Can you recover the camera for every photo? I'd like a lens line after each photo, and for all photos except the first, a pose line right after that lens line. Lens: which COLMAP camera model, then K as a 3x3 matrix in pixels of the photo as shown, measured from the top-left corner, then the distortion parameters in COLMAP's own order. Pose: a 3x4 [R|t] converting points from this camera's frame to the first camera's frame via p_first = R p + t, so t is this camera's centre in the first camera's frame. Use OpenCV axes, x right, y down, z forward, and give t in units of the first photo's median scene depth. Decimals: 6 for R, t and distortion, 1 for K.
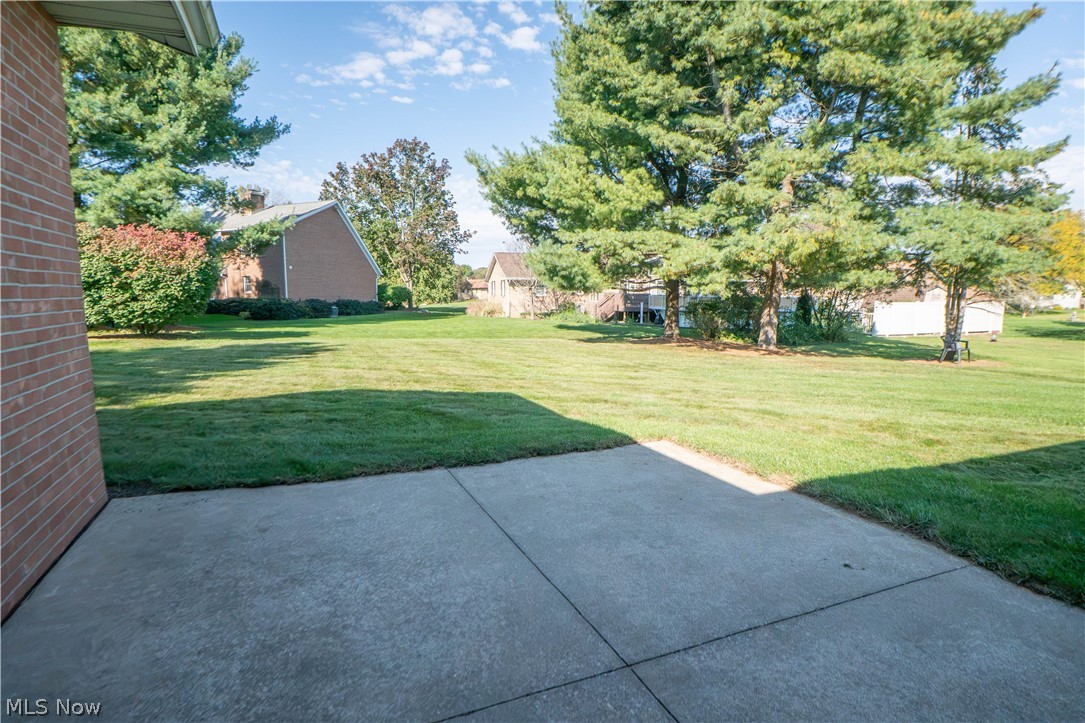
lens RADIAL K [[593.9, 0, 538.8], [0, 593.9, 364.6], [0, 0, 1]] dist [-0.011821, 0.000948]
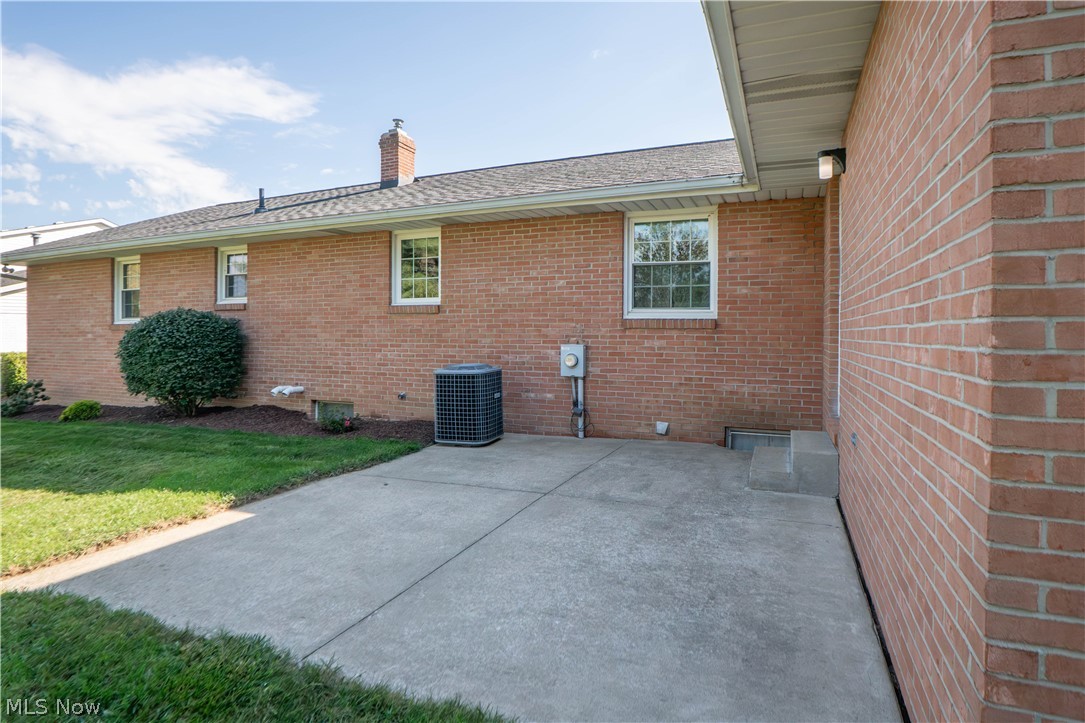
lens RADIAL K [[593.9, 0, 515.5], [0, 593.9, 320.4], [0, 0, 1]] dist [-0.011821, 0.000948]
pose [[-0.675678, 0.015256, 0.737039, -1.026167], [0.086714, 0.994490, 0.058909, -0.217090], [-0.732079, 0.103715, -0.673278, 1.774739]]
